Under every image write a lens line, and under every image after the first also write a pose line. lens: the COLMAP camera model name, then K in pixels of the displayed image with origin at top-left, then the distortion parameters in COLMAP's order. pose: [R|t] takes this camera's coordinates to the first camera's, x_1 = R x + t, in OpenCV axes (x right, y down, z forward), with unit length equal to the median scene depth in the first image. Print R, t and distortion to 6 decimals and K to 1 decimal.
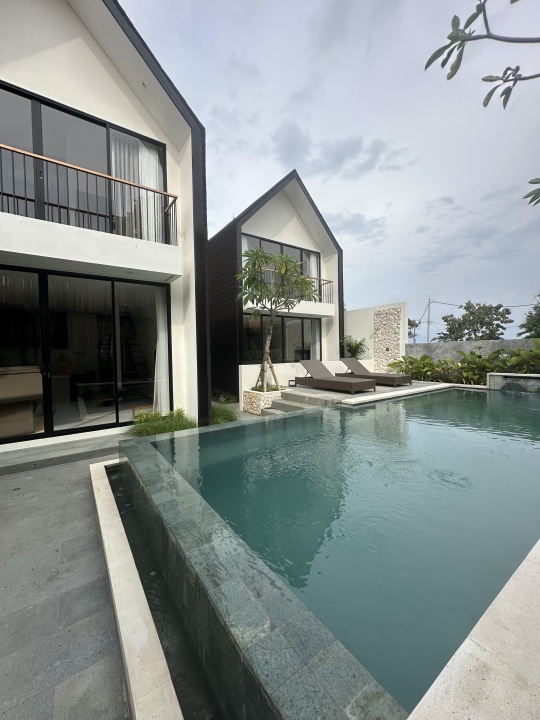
lens RADIAL K [[288.4, 0, 271.5], [0, 288.4, 357.8], [0, 0, 1]] dist [0.000070, -0.000176]
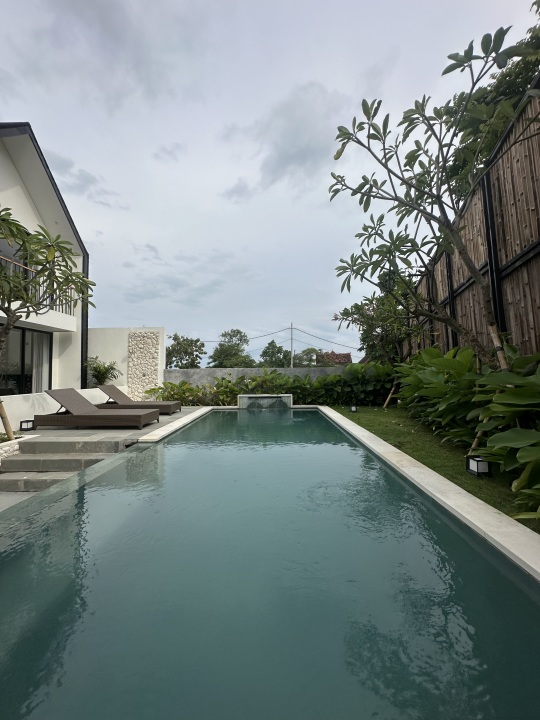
lens RADIAL K [[288.4, 0, 271.5], [0, 288.4, 357.8], [0, 0, 1]] dist [0.000070, -0.000176]
pose [[0.583988, 0.055311, 0.809876, -0.143795], [0.015198, 0.996756, -0.079033, -0.005480], [-0.811620, 0.058463, 0.581253, 0.155881]]
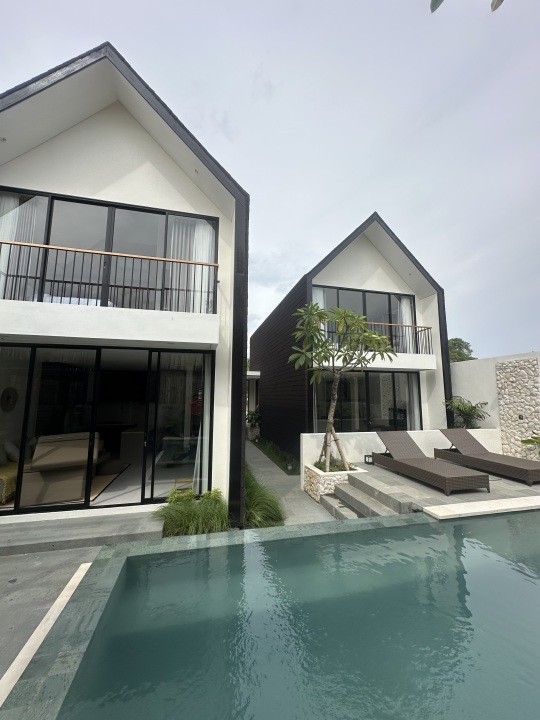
lens RADIAL K [[288.4, 0, 271.5], [0, 288.4, 357.8], [0, 0, 1]] dist [0.000070, -0.000176]
pose [[0.930878, -0.022658, -0.364627, 0.117395], [-0.030464, 0.989785, -0.139278, -0.071177], [0.364058, 0.140758, 0.920678, 0.127391]]
